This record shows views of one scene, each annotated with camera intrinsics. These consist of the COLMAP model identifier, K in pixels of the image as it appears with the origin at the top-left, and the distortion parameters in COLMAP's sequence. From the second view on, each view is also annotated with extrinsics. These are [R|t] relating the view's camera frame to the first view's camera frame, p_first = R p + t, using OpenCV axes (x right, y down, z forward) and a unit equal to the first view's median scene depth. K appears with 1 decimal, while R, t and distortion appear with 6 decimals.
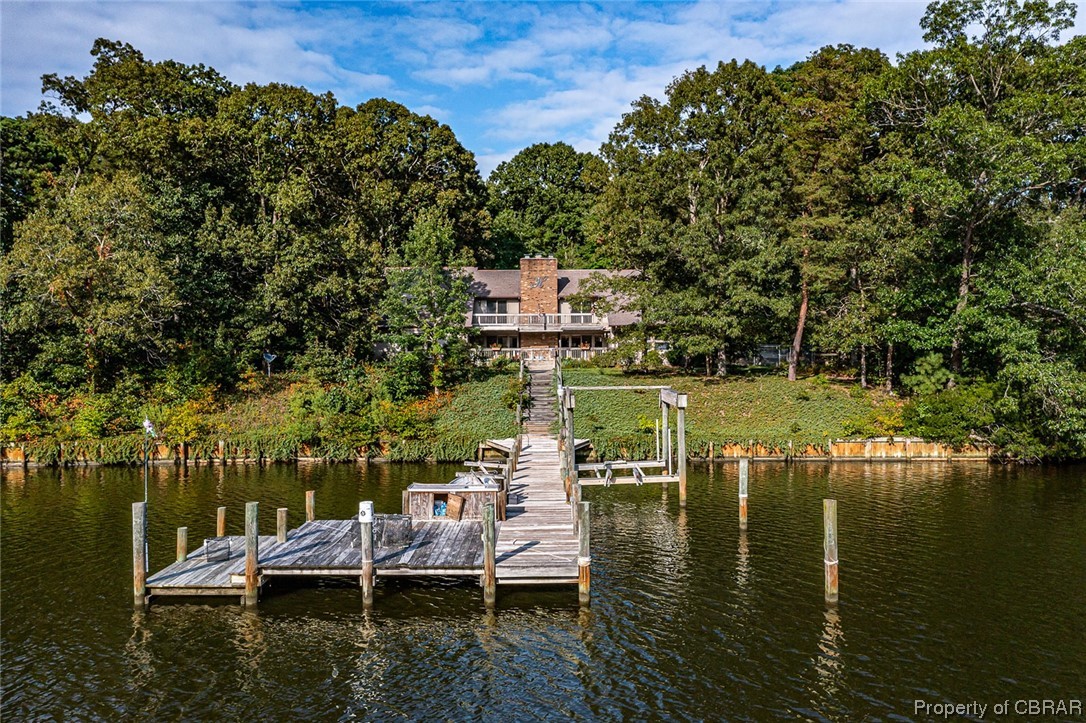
lens RADIAL K [[872.4, 0, 540.5], [0, 872.4, 364.3], [0, 0, 1]] dist [-0.016309, 0.008499]
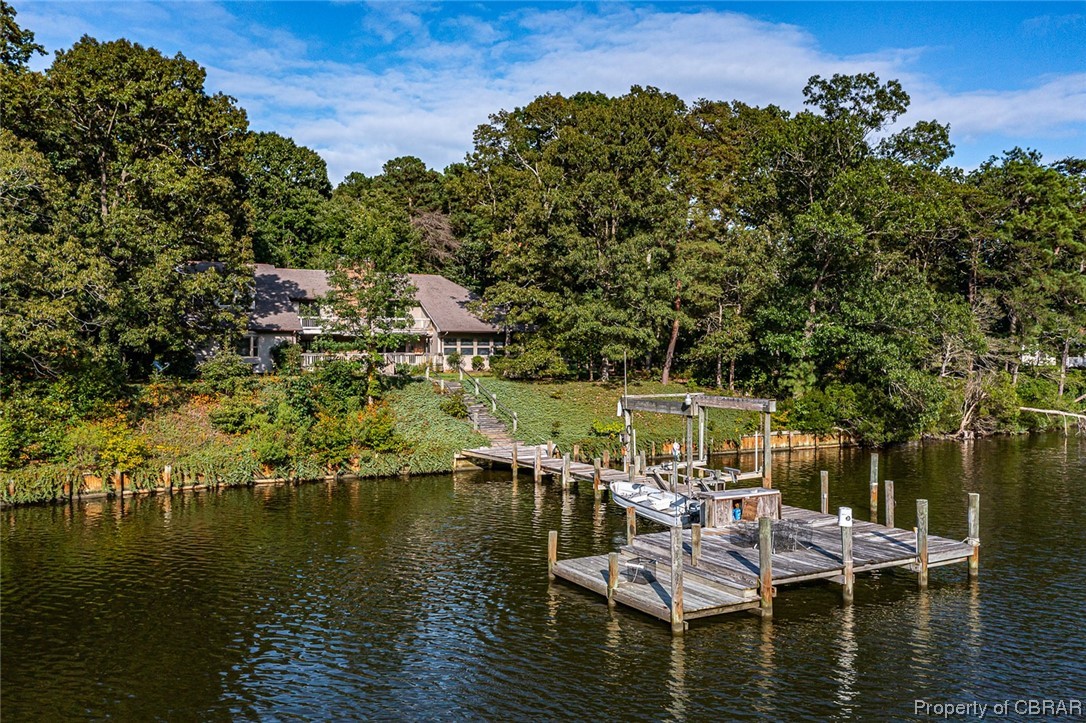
lens RADIAL K [[872.4, 0, 539.8], [0, 872.4, 357.2], [0, 0, 1]] dist [-0.016309, 0.008499]
pose [[0.886922, 0.000747, 0.461918, -0.436106], [0.002481, 0.999977, -0.006381, -0.011107], [-0.461912, 0.006806, 0.886900, 0.083796]]
